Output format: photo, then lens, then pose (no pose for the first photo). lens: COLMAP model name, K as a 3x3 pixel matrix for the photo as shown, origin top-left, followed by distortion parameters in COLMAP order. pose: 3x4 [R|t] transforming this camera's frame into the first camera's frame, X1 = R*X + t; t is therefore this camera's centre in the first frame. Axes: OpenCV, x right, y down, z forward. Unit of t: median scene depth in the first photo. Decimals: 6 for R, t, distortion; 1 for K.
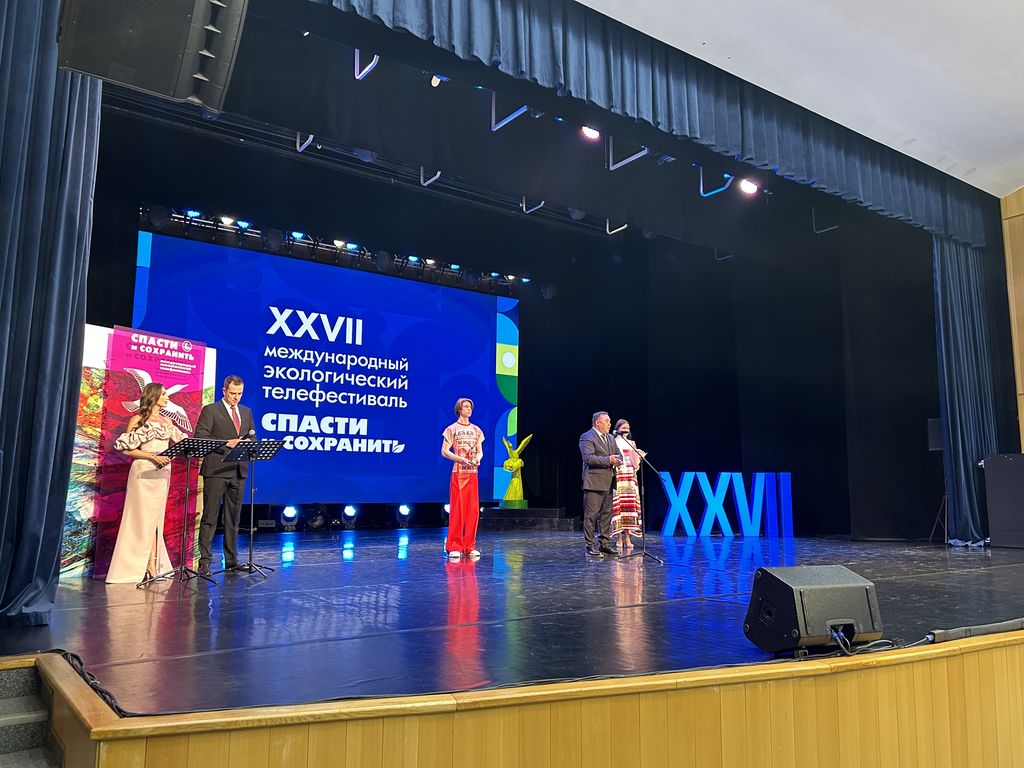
lens RADIAL K [[768.3, 0, 512.0], [0, 768.3, 384.0], [0, 0, 1]] dist [0.055770, -0.075061]
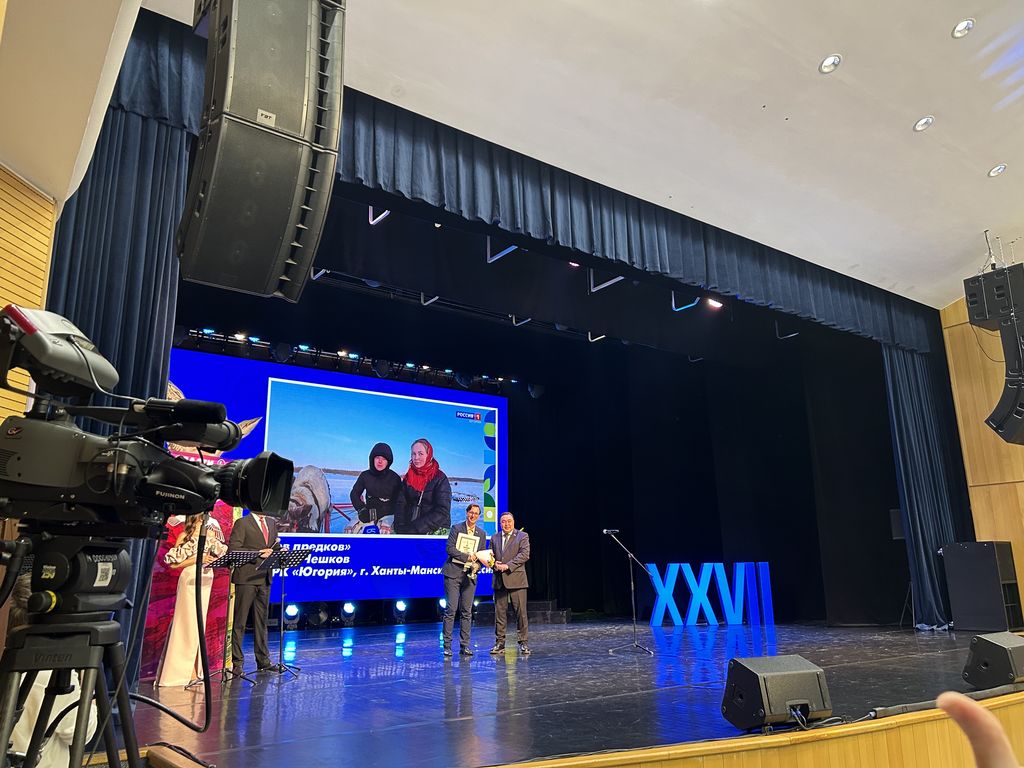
lens RADIAL K [[768.3, 0, 512.0], [0, 768.3, 384.0], [0, 0, 1]] dist [0.055770, -0.075061]
pose [[0.999544, -0.016072, 0.025570, -0.023103], [0.018752, 0.993947, -0.108250, -0.029536], [-0.023676, 0.108680, 0.993795, -0.111346]]
